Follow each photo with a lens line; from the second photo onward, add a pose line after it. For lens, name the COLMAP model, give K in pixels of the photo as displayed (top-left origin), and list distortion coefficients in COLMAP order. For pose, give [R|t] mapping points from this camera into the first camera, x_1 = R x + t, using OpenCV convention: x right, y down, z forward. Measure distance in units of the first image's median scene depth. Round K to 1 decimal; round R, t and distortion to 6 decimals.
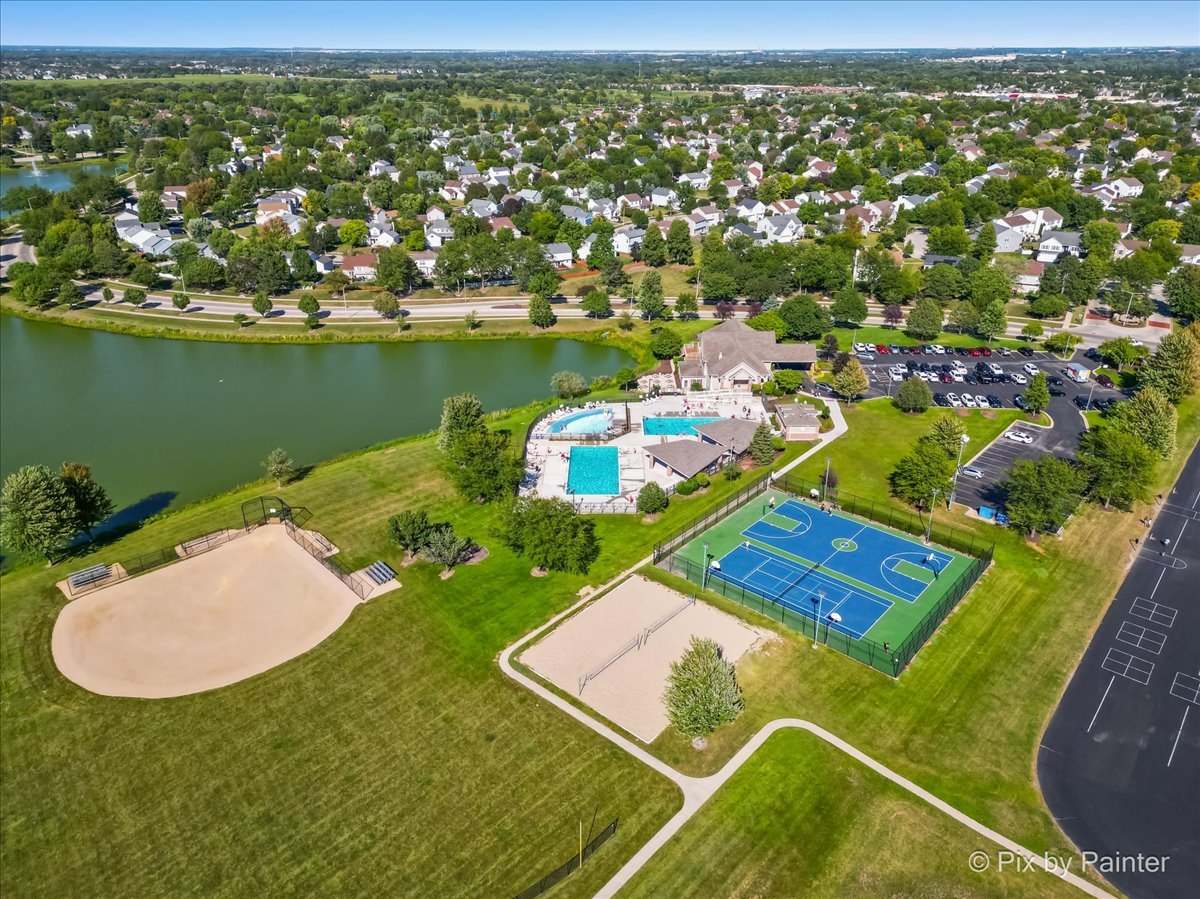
lens RADIAL K [[846.9, 0, 600.0], [0, 846.9, 449.5], [0, 0, 1]] dist [0.077213, -0.077676]
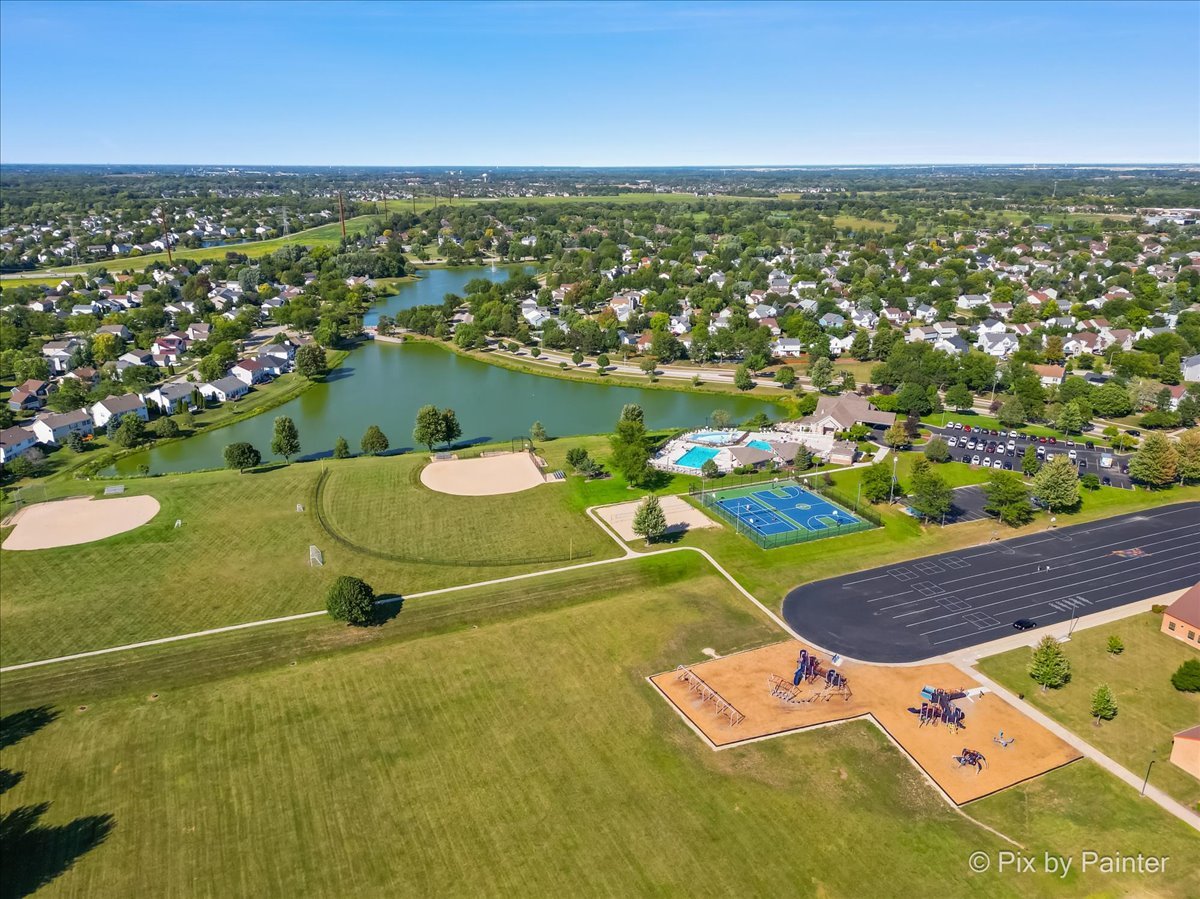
lens RADIAL K [[846.9, 0, 600.0], [0, 846.9, 449.5], [0, 0, 1]] dist [0.077213, -0.077676]
pose [[0.897147, 0.138748, -0.419375, 0.339943], [-0.186318, 0.979663, -0.074465, 0.110866], [0.400515, 0.144944, 0.904754, -0.403902]]
